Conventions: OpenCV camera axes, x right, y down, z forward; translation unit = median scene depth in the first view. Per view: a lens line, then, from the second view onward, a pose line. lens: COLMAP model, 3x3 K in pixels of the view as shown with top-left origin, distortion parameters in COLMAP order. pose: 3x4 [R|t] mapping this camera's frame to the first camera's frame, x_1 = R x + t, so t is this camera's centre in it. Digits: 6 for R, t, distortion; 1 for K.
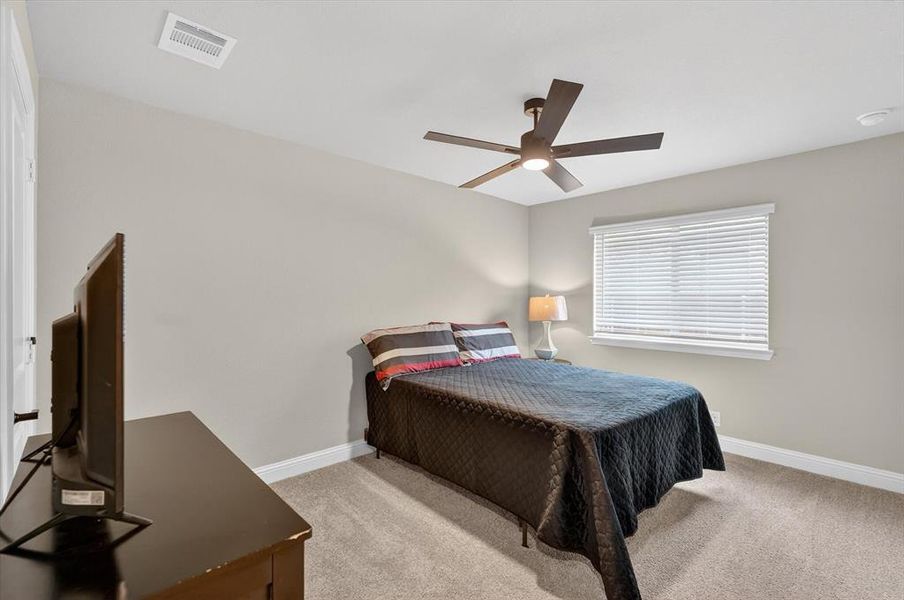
lens RADIAL K [[408.5, 0, 458.2], [0, 408.5, 300.7], [0, 0, 1]] dist [-0.001604, 0.000643]
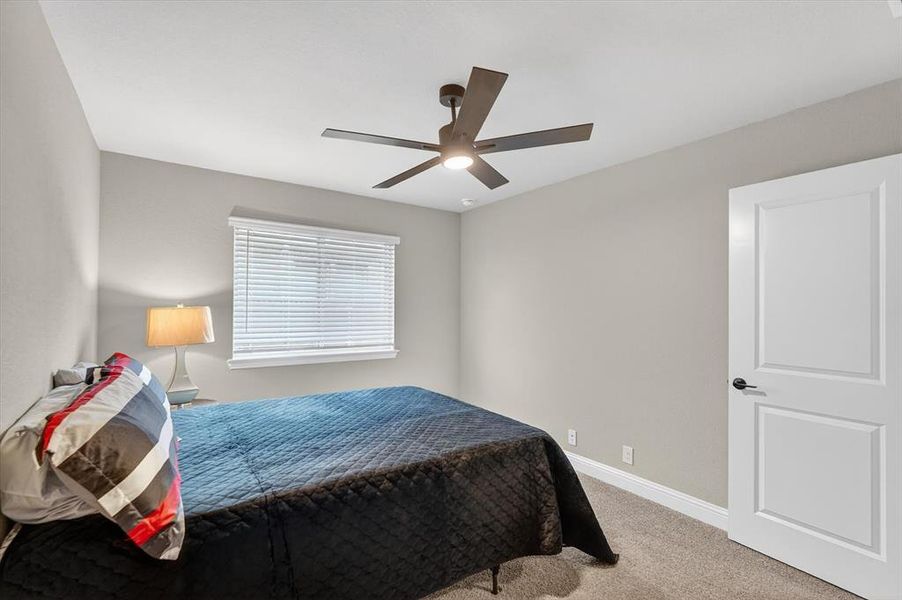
lens RADIAL K [[407.6, 0, 456.0], [0, 407.6, 300.3], [0, 0, 1]] dist [-0.001604, 0.000643]
pose [[0.157657, 0.011299, 0.987429, -0.409636], [-0.008404, 0.999914, -0.010101, -0.020844], [-0.987458, -0.006706, 0.157739, 0.519245]]
